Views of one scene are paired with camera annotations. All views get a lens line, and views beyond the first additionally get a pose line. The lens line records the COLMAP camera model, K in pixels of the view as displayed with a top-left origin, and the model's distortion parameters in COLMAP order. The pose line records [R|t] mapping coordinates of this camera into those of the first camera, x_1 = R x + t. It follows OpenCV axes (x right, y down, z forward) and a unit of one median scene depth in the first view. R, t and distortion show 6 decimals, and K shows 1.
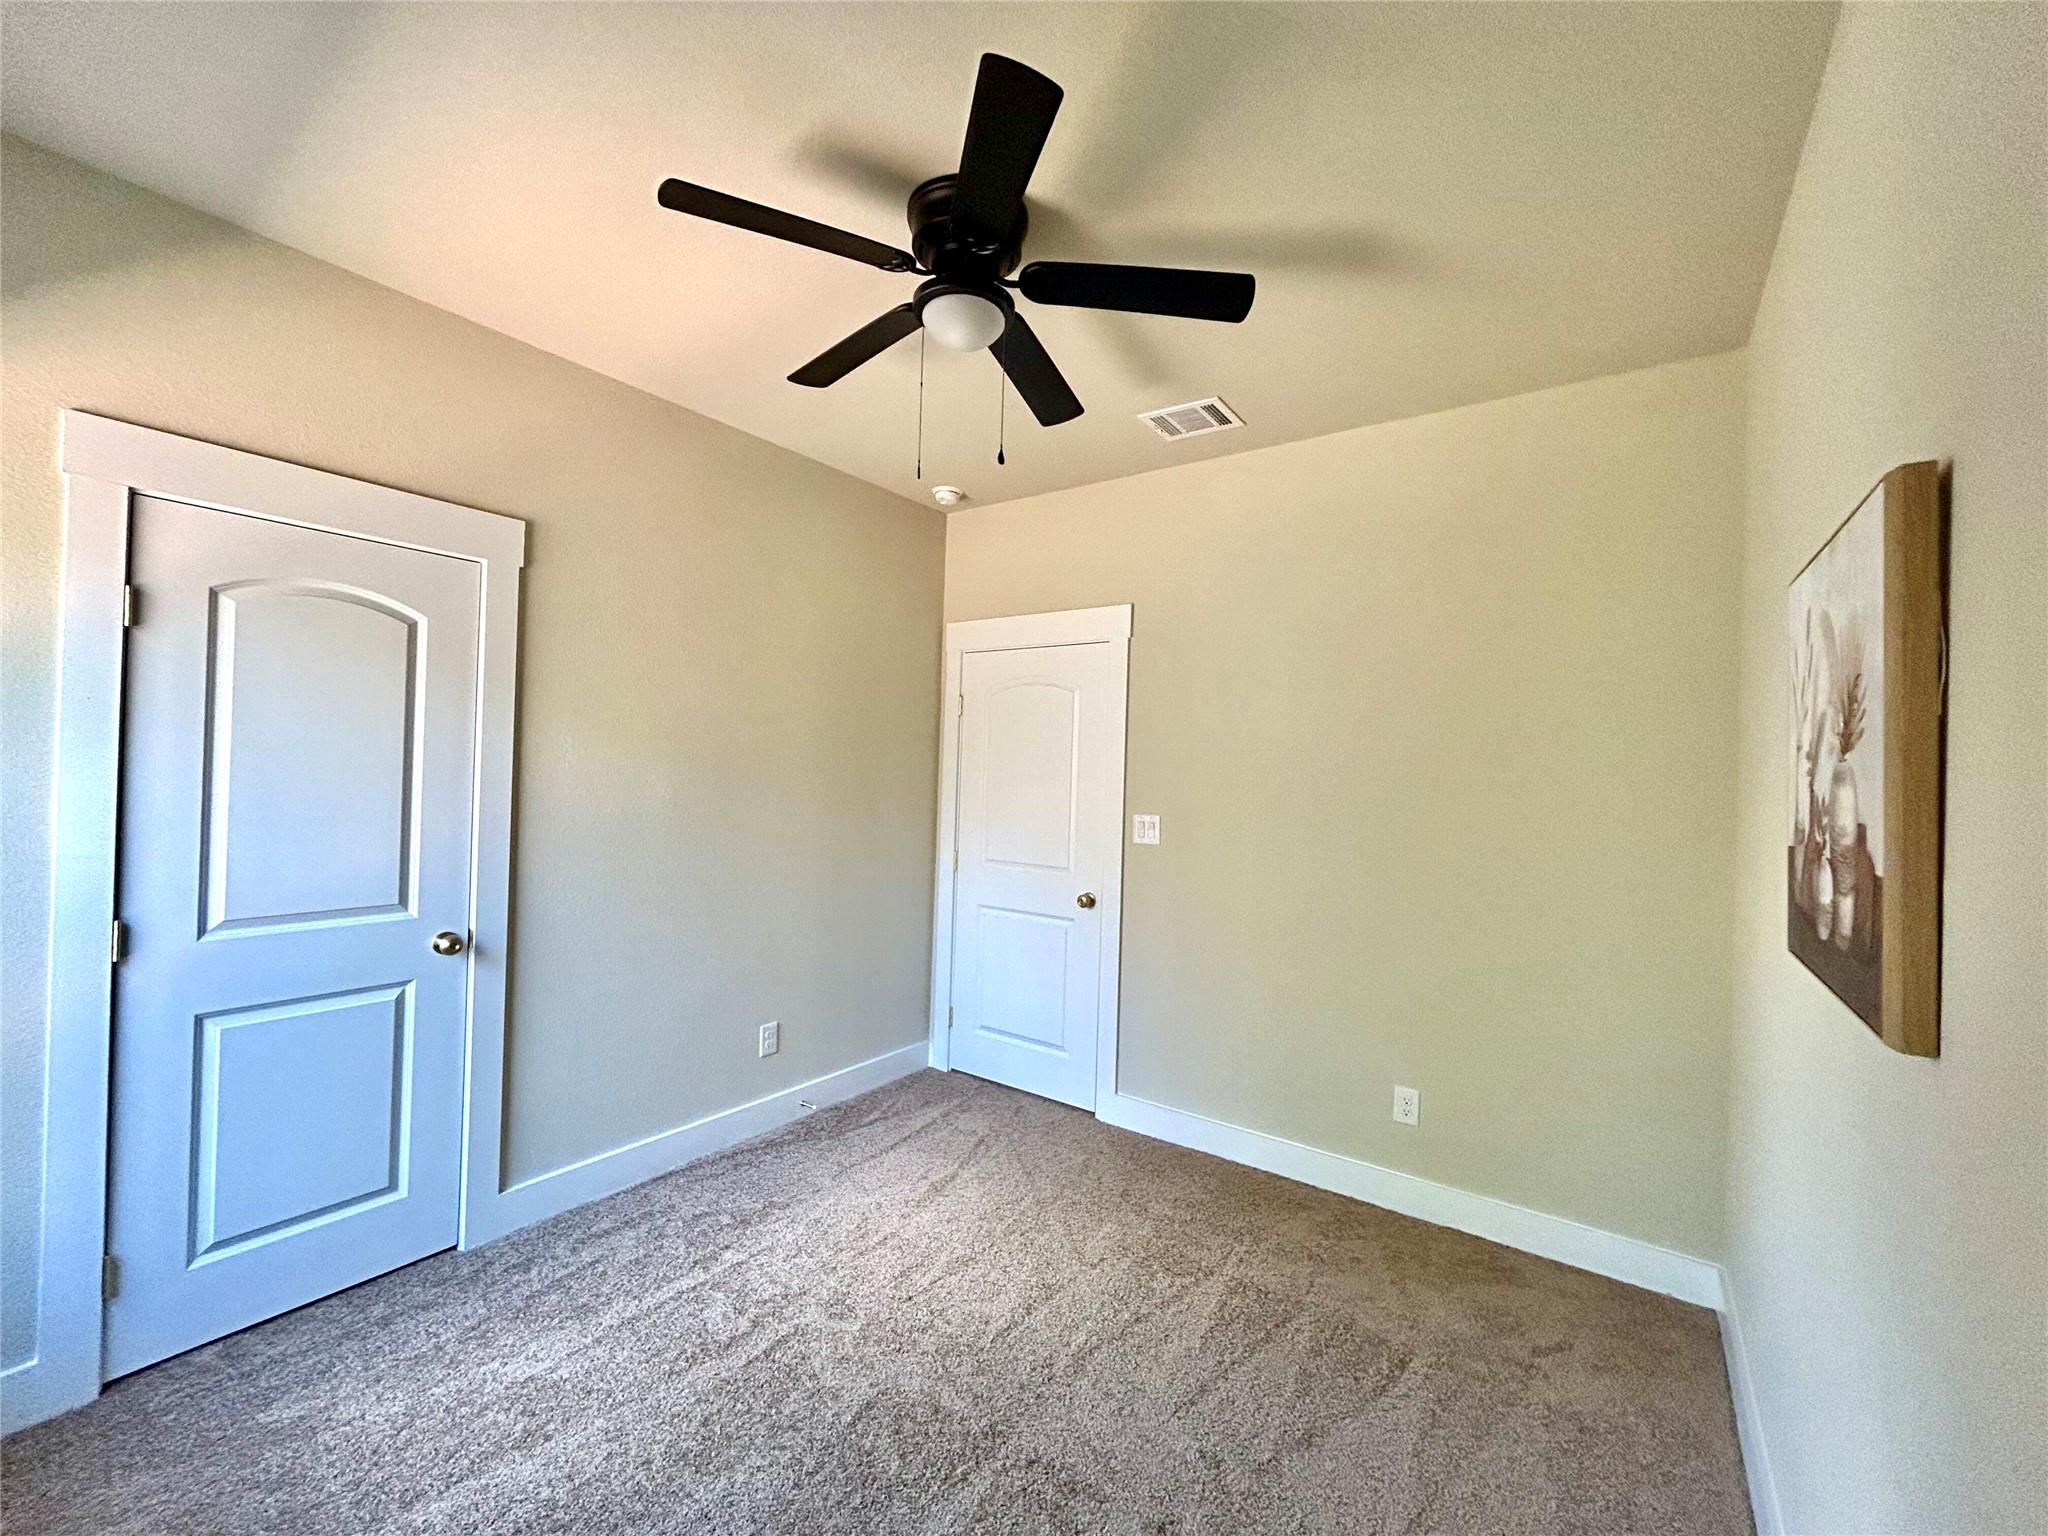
lens RADIAL K [[831.4, 0, 1018.7], [0, 831.4, 769.1], [0, 0, 1]] dist [0.000424, 0.000332]
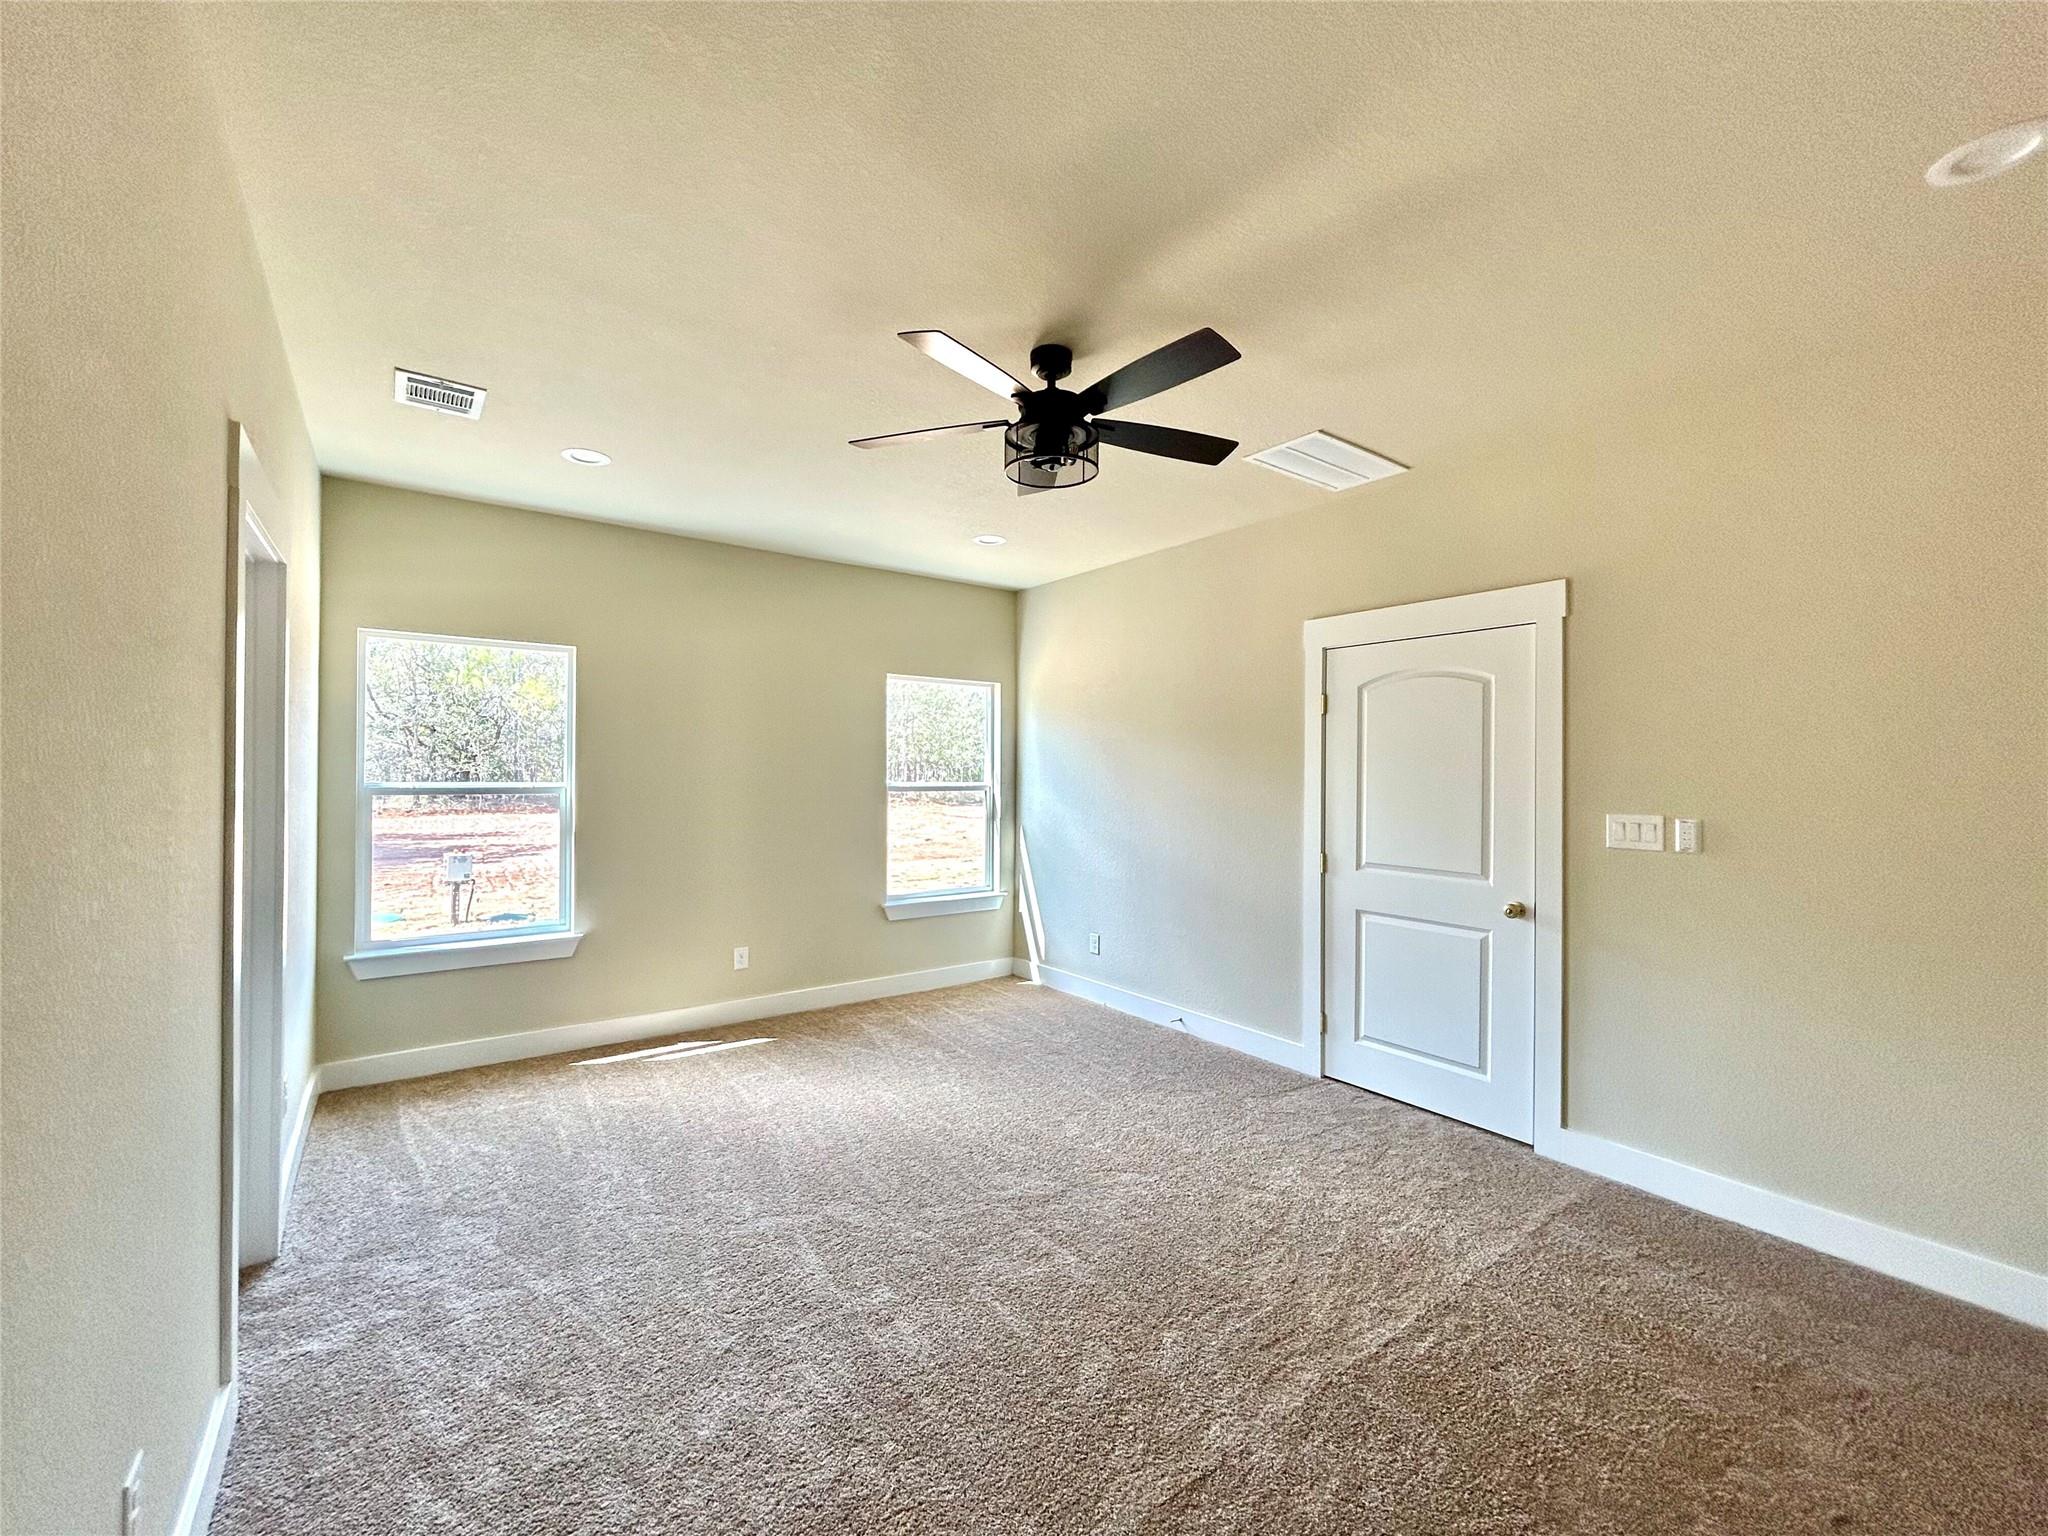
lens RADIAL K [[831.4, 0, 1018.7], [0, 831.4, 769.1], [0, 0, 1]] dist [0.000424, 0.000332]
pose [[-0.222603, -0.033299, -0.974340, 0.858208], [-0.008341, 0.999445, -0.032251, 0.031153], [0.974873, 0.000947, -0.222758, 0.533047]]
